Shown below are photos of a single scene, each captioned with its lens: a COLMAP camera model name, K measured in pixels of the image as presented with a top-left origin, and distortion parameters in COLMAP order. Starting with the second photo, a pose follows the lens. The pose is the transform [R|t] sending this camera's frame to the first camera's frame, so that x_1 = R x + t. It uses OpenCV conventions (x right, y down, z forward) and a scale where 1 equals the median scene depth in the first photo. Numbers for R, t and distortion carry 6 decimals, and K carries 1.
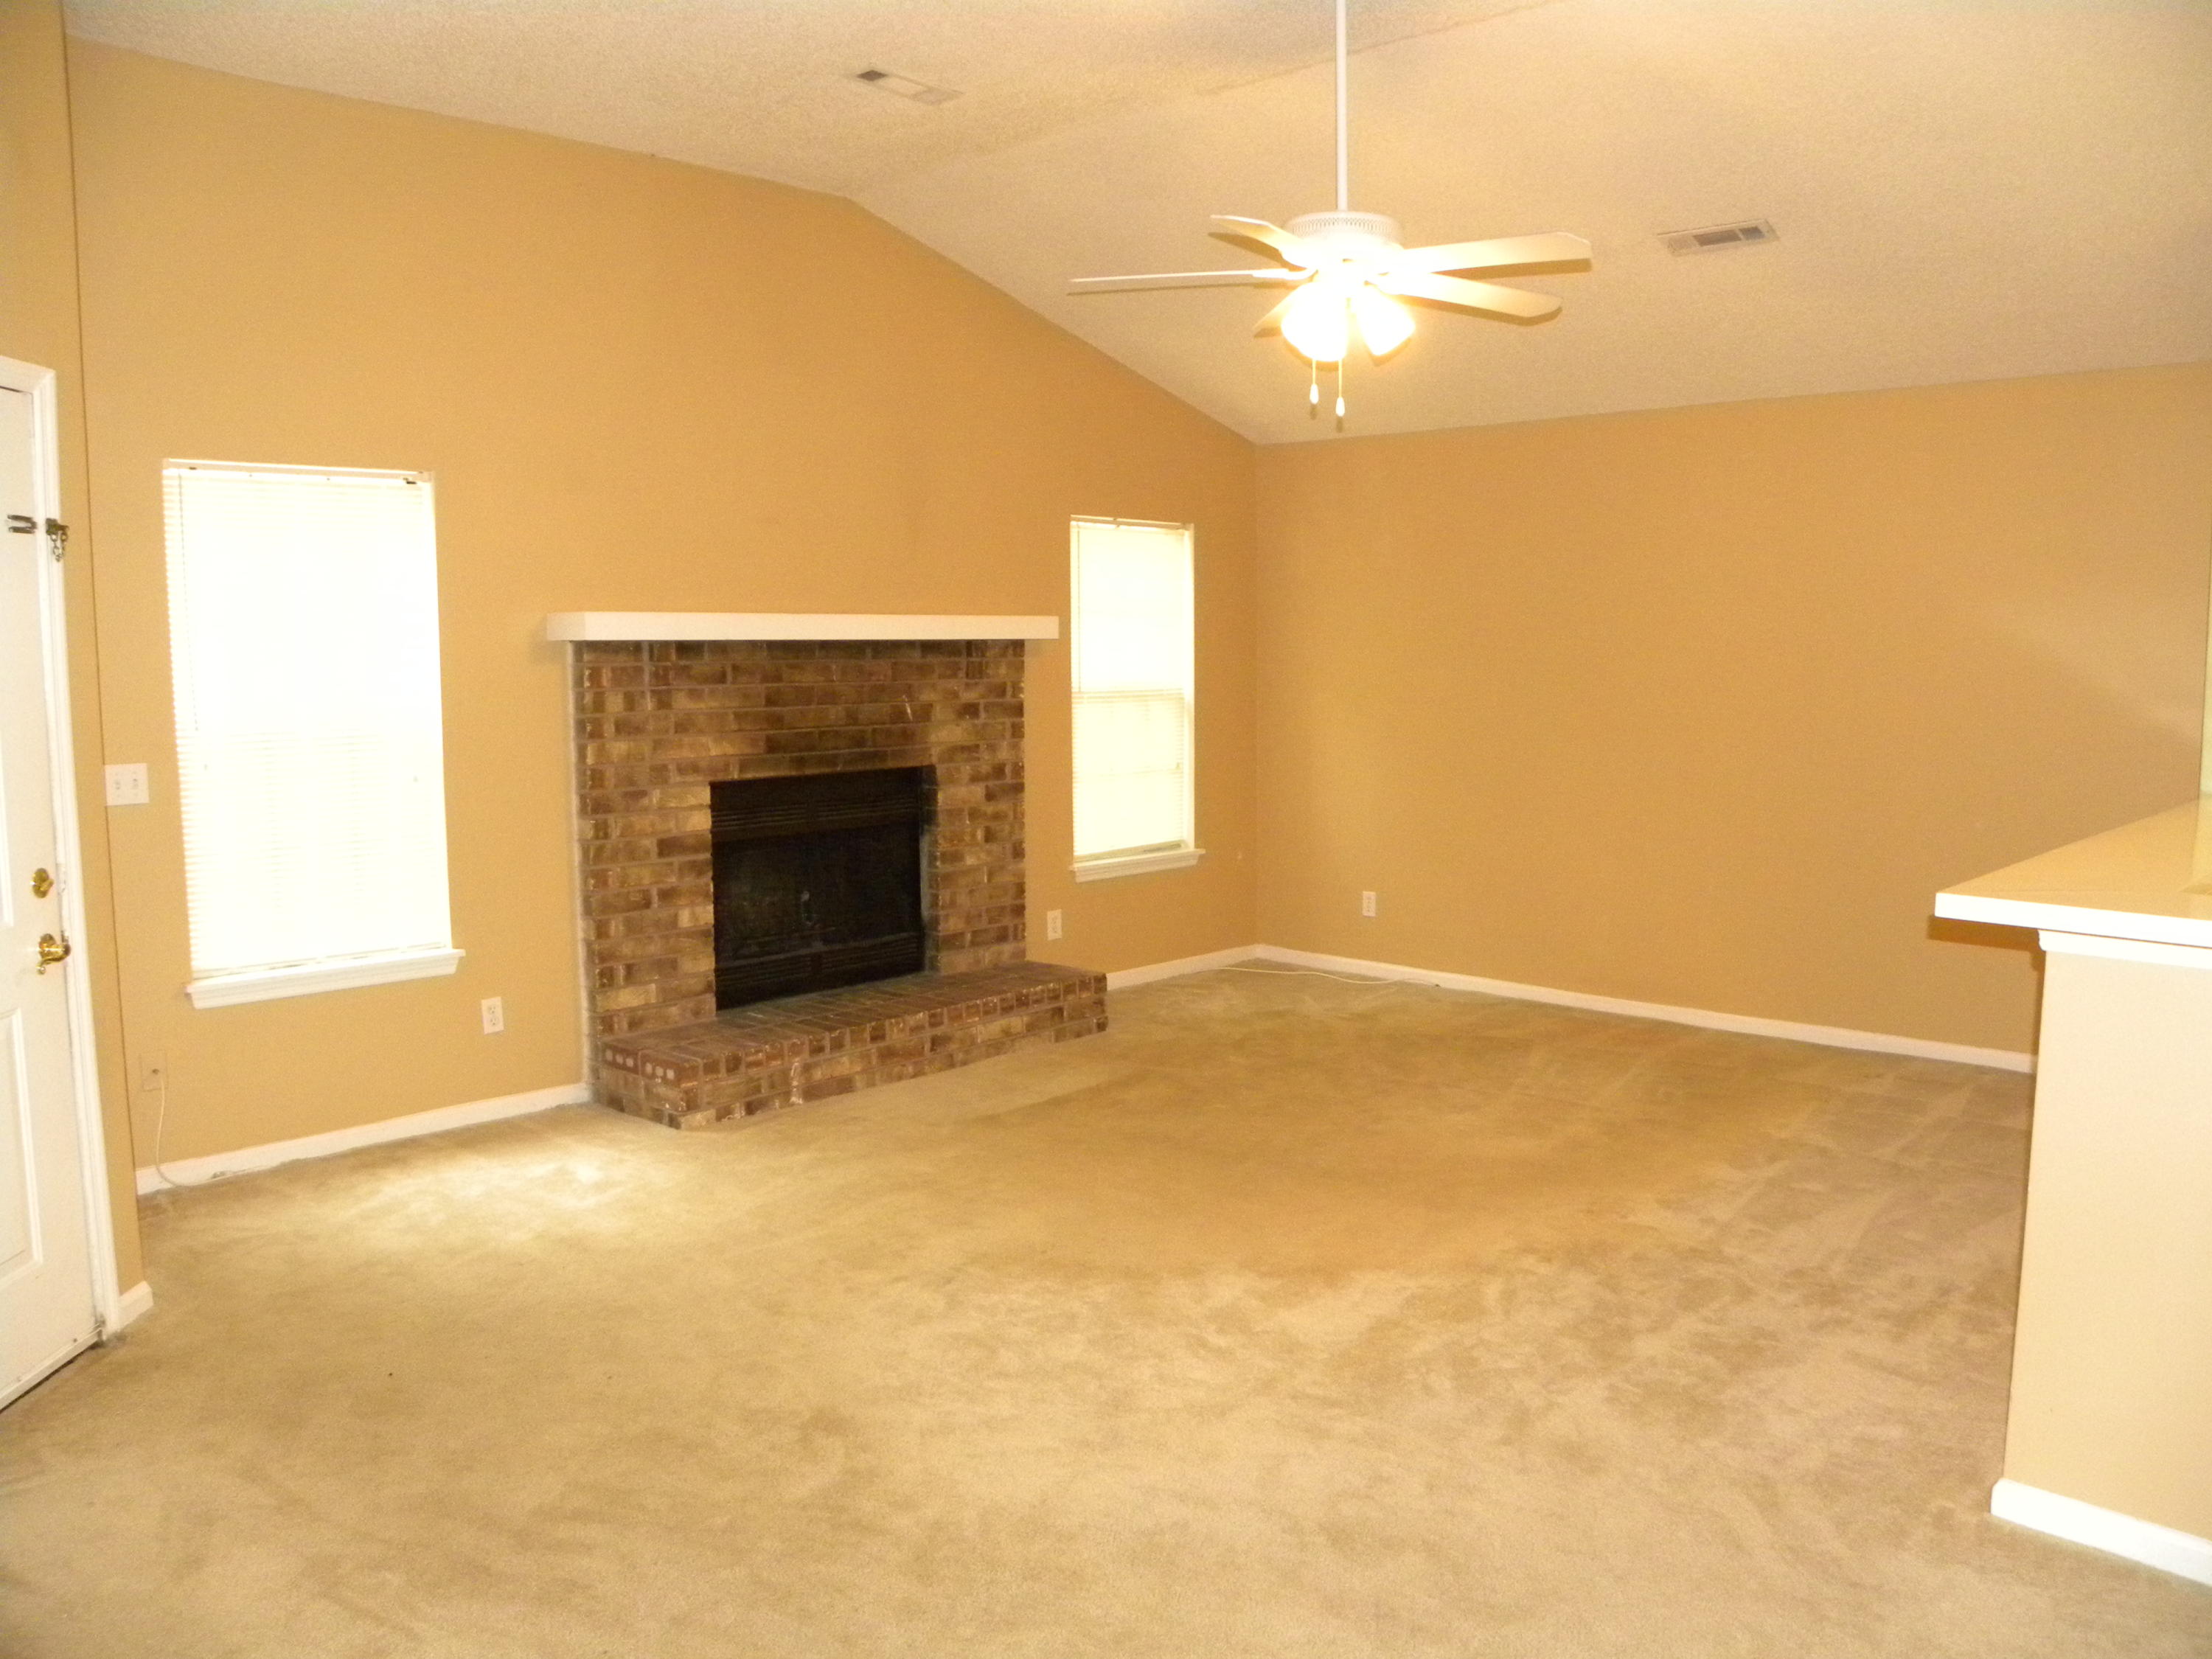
lens RADIAL K [[1676.6, 0, 1122.3], [0, 1676.6, 827.0], [0, 0, 1]] dist [-0.146767, 0.097871]
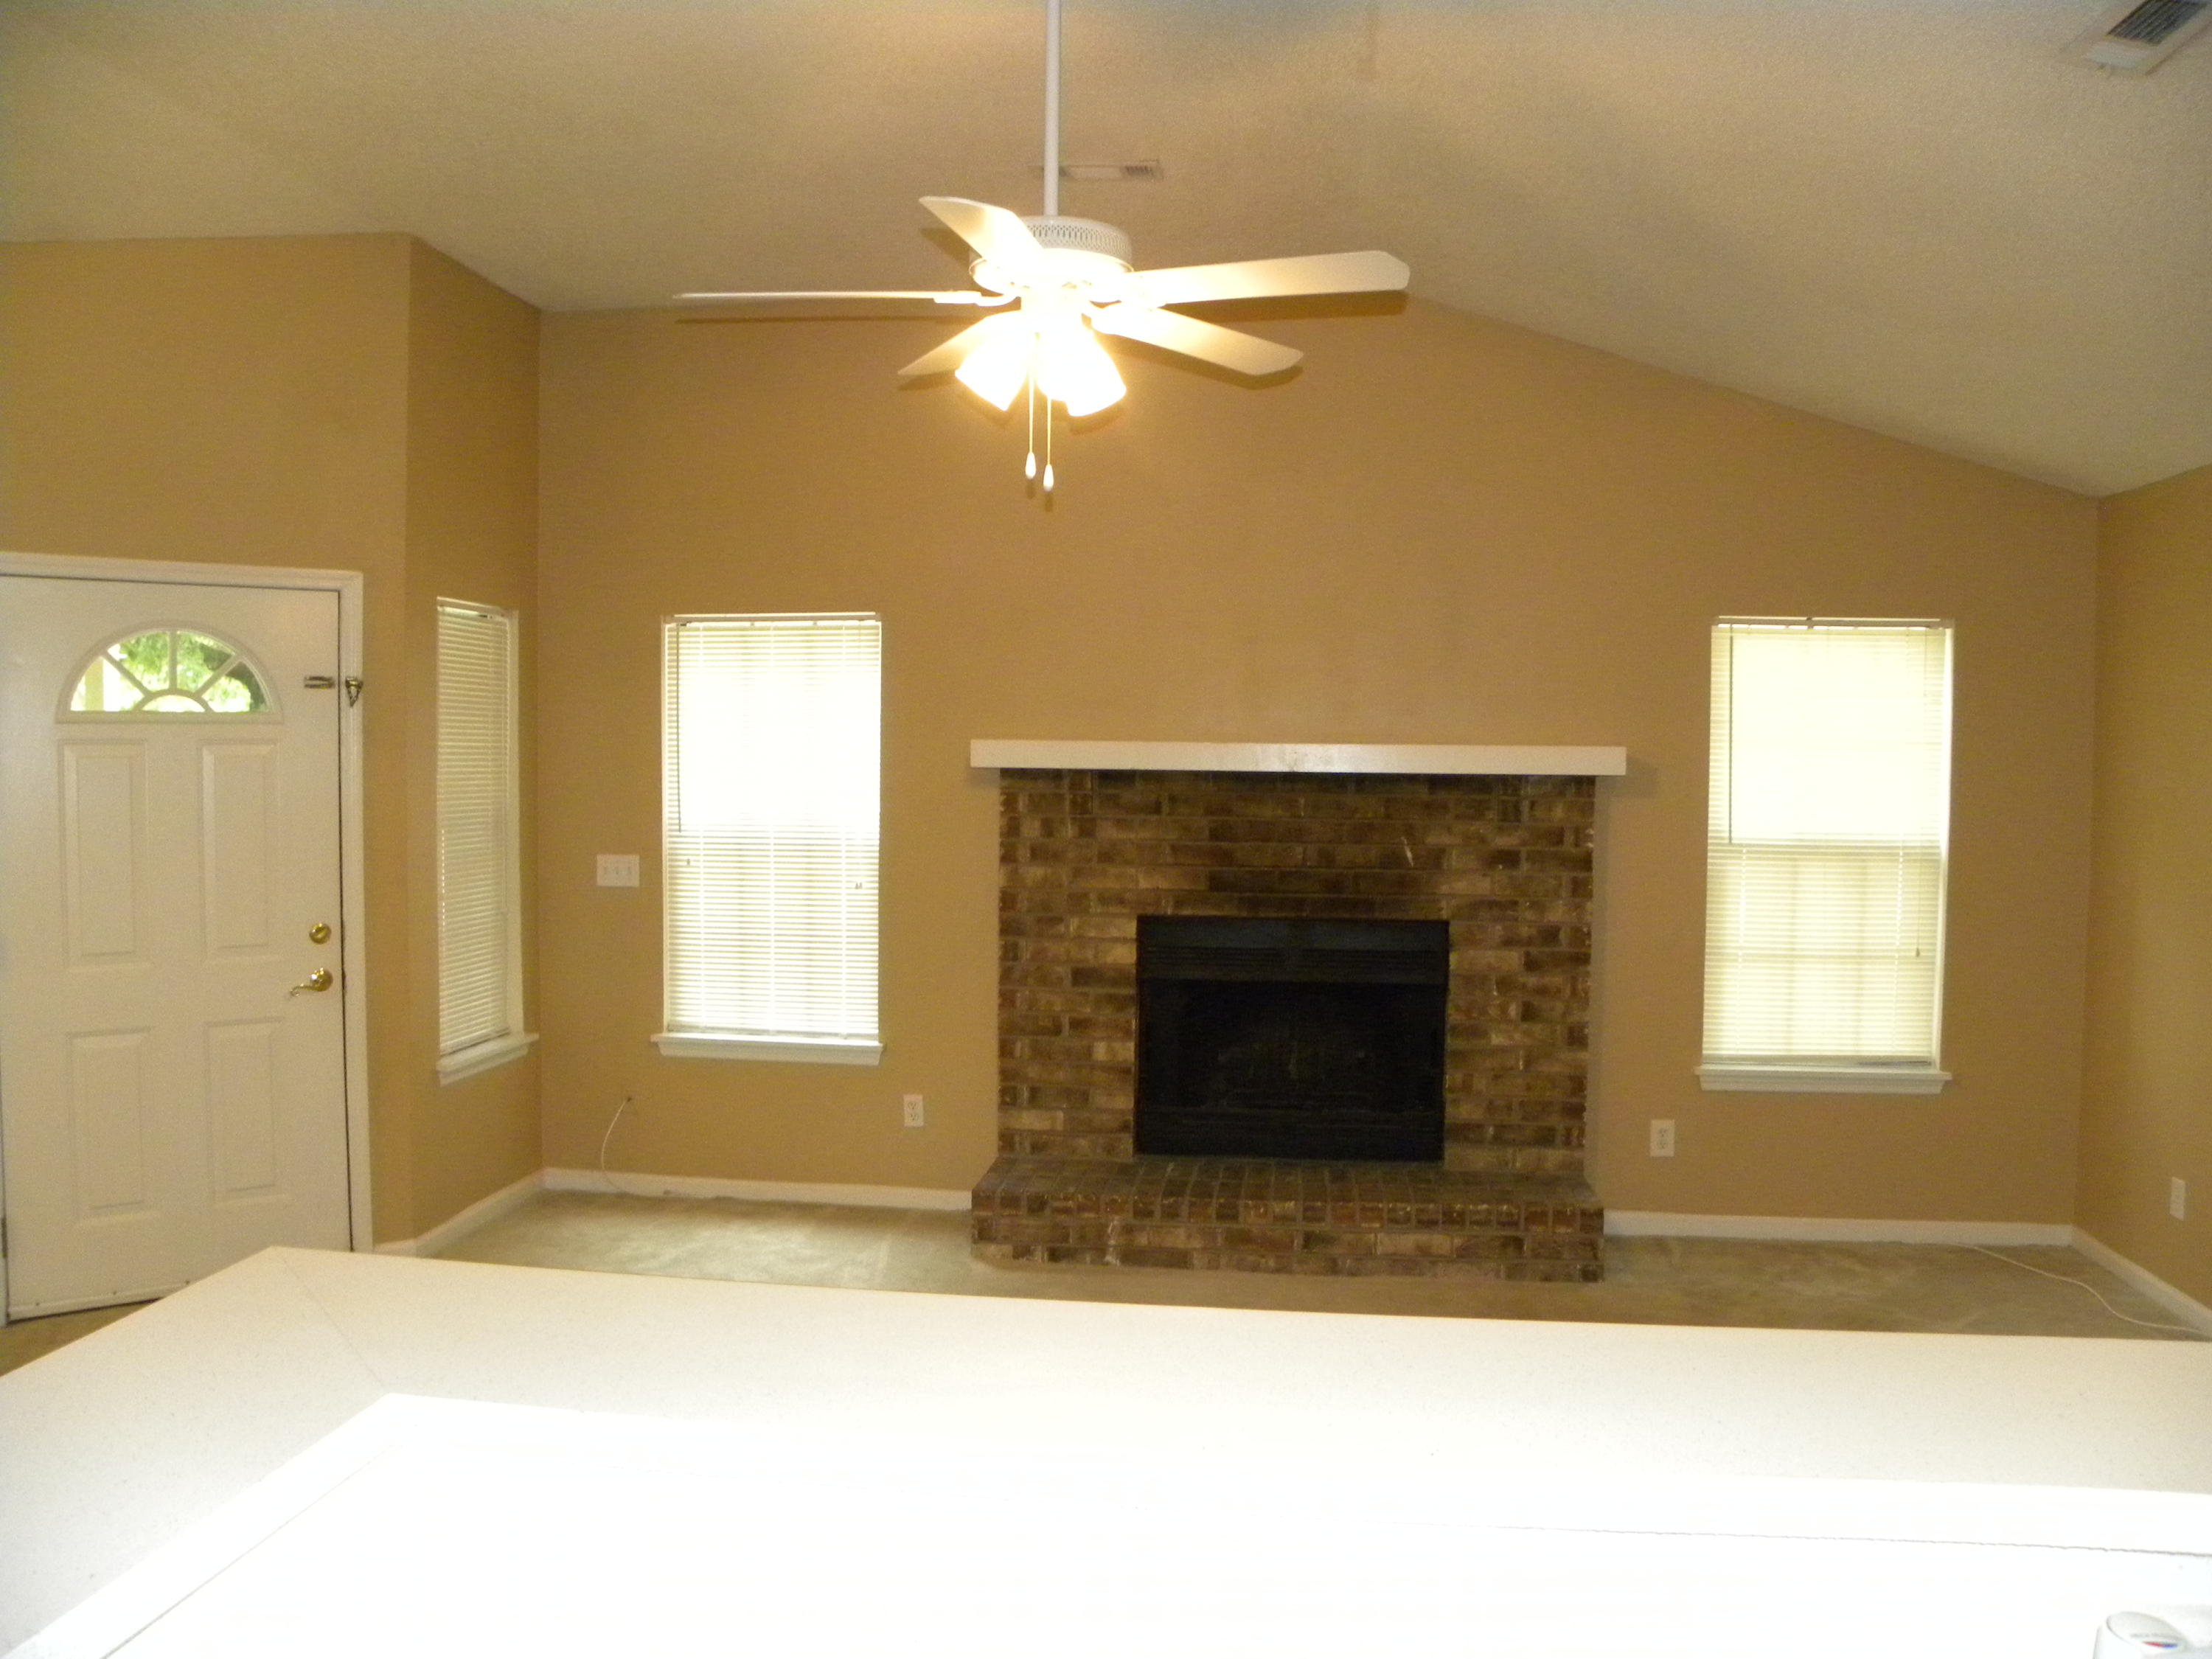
lens RADIAL K [[1676.6, 0, 1122.3], [0, 1676.6, 827.0], [0, 0, 1]] dist [-0.146767, 0.097871]
pose [[0.594183, 0.044161, -0.803117, 0.523862], [-0.098449, 0.994977, -0.018127, -0.059362], [0.798282, 0.089837, 0.595546, 0.407152]]
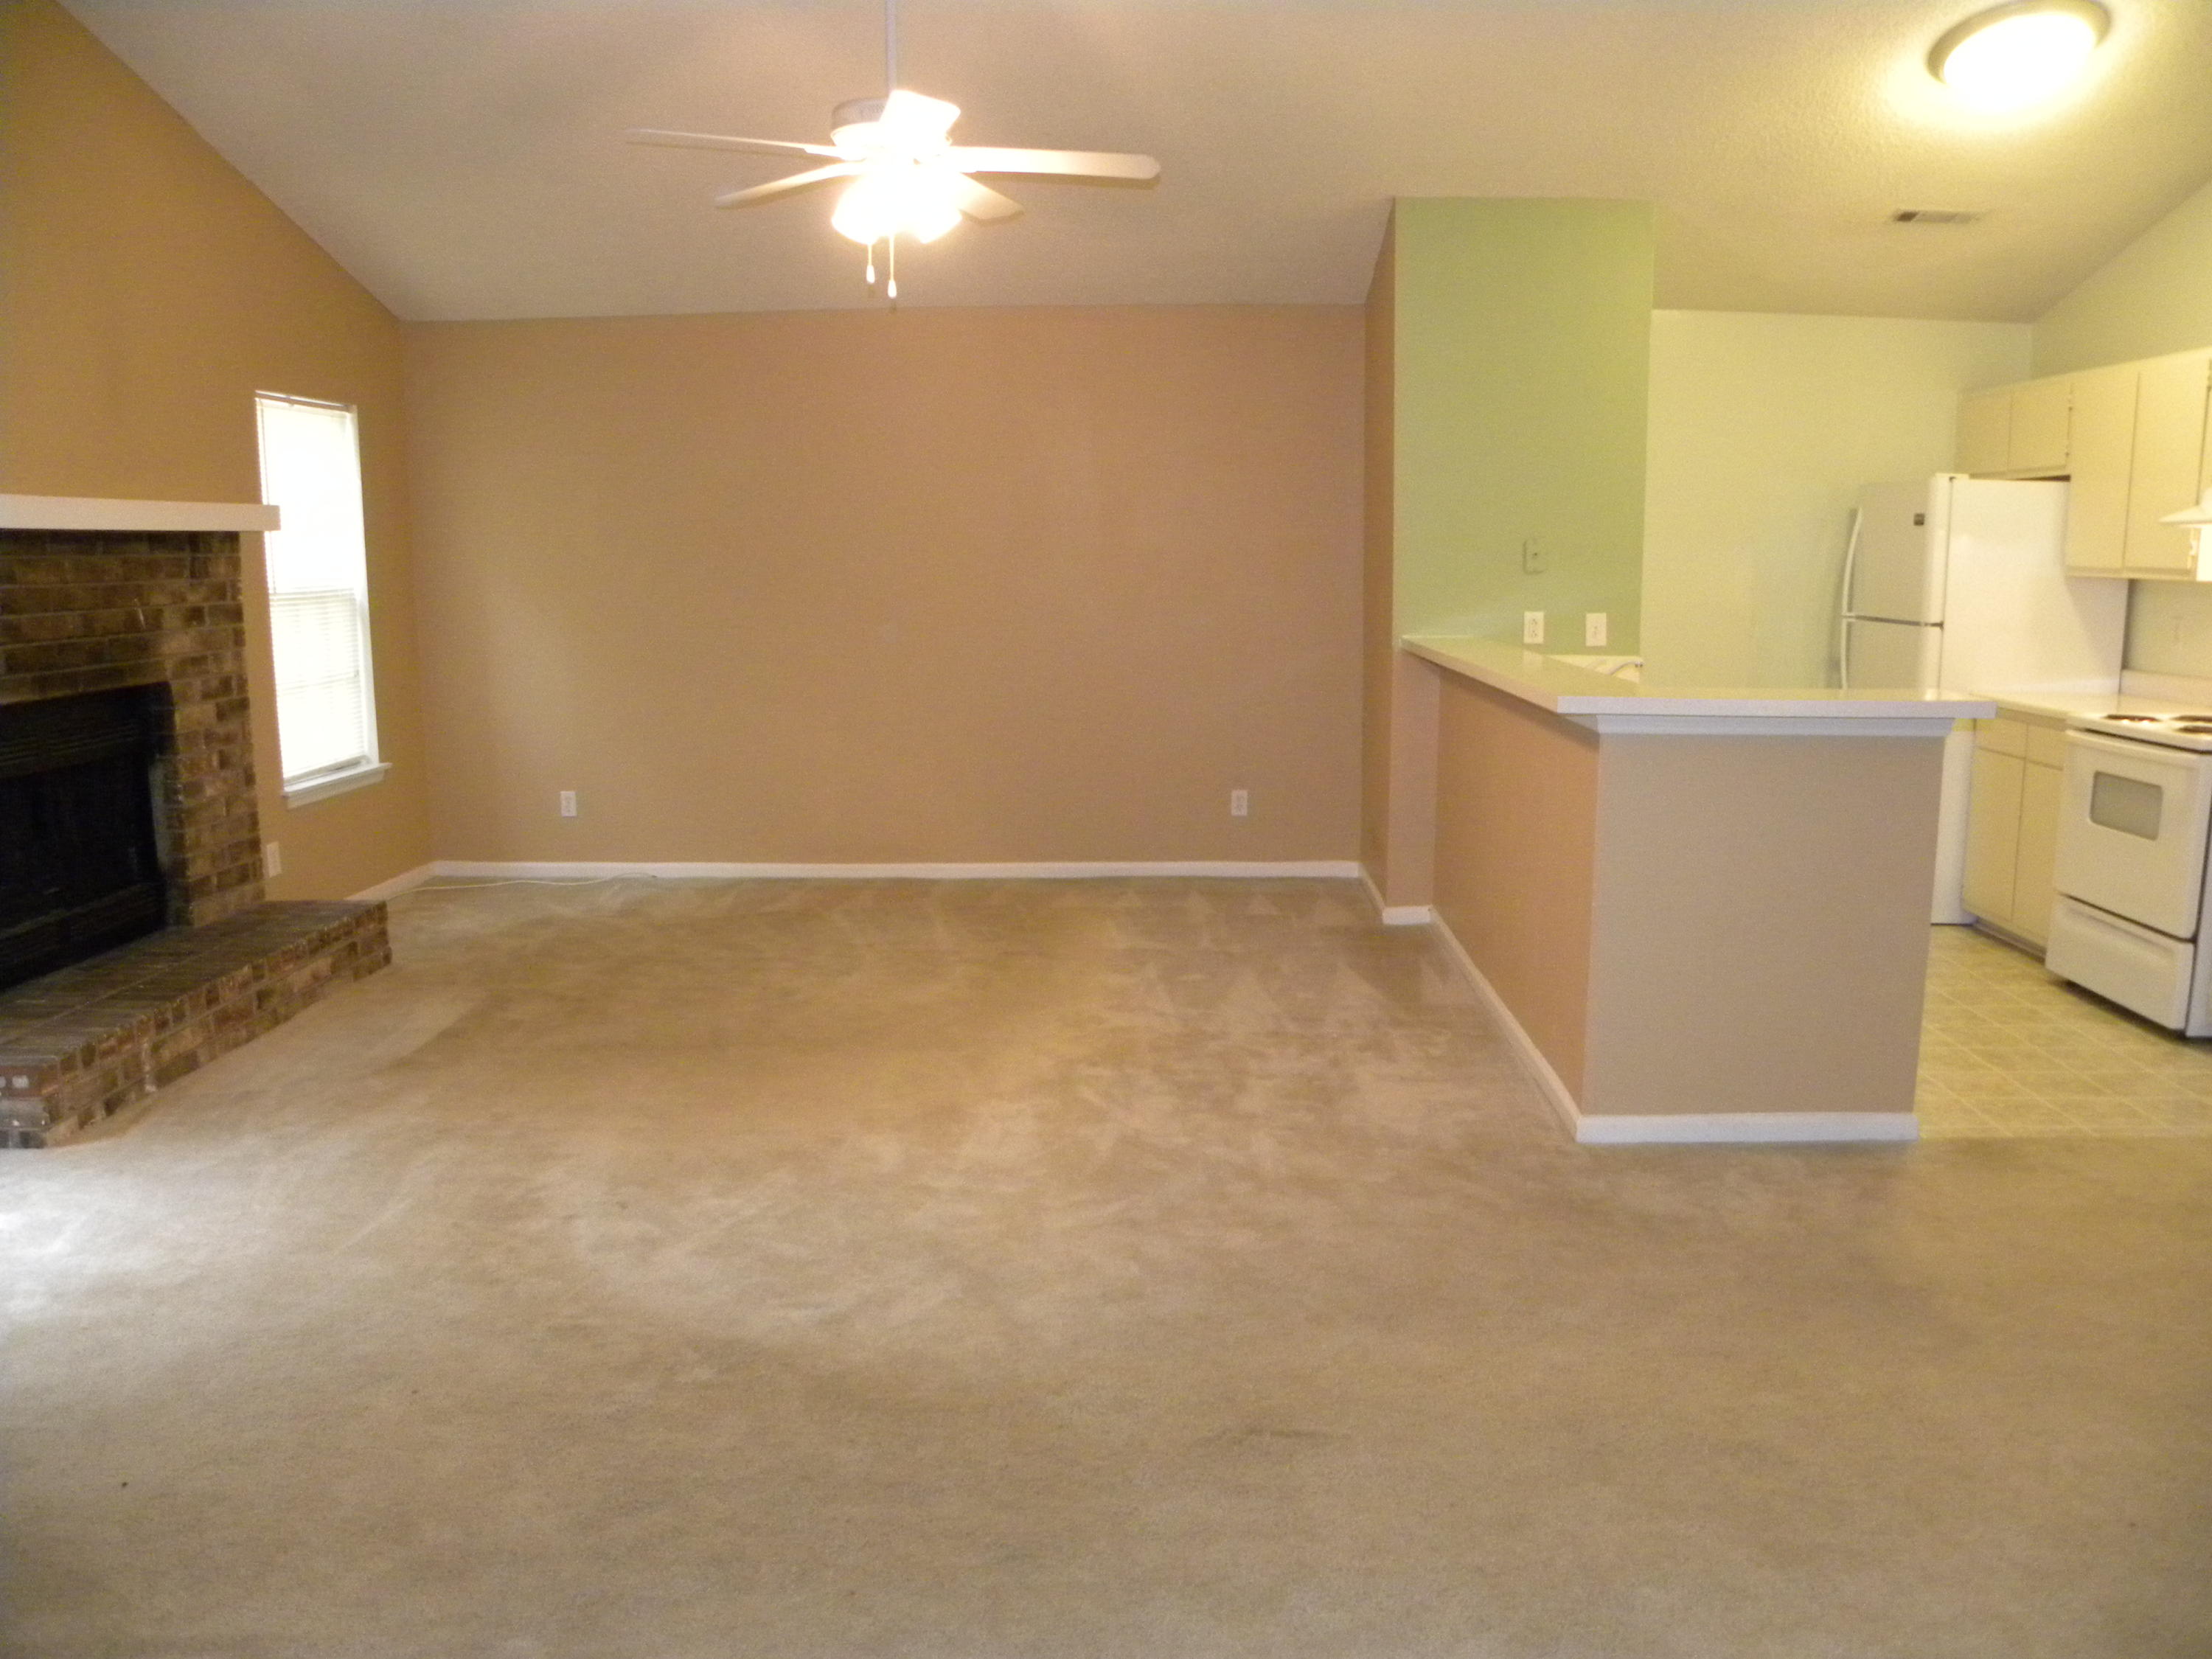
lens RADIAL K [[1683.9, 0, 1106.0], [0, 1683.9, 829.5], [0, 0, 1]] dist [-0.168914, 0.108090]
pose [[0.753497, -0.108554, 0.648428, -0.325666], [0.071842, 0.993963, 0.082917, 0.004594], [-0.653514, -0.015894, 0.756747, 0.086501]]
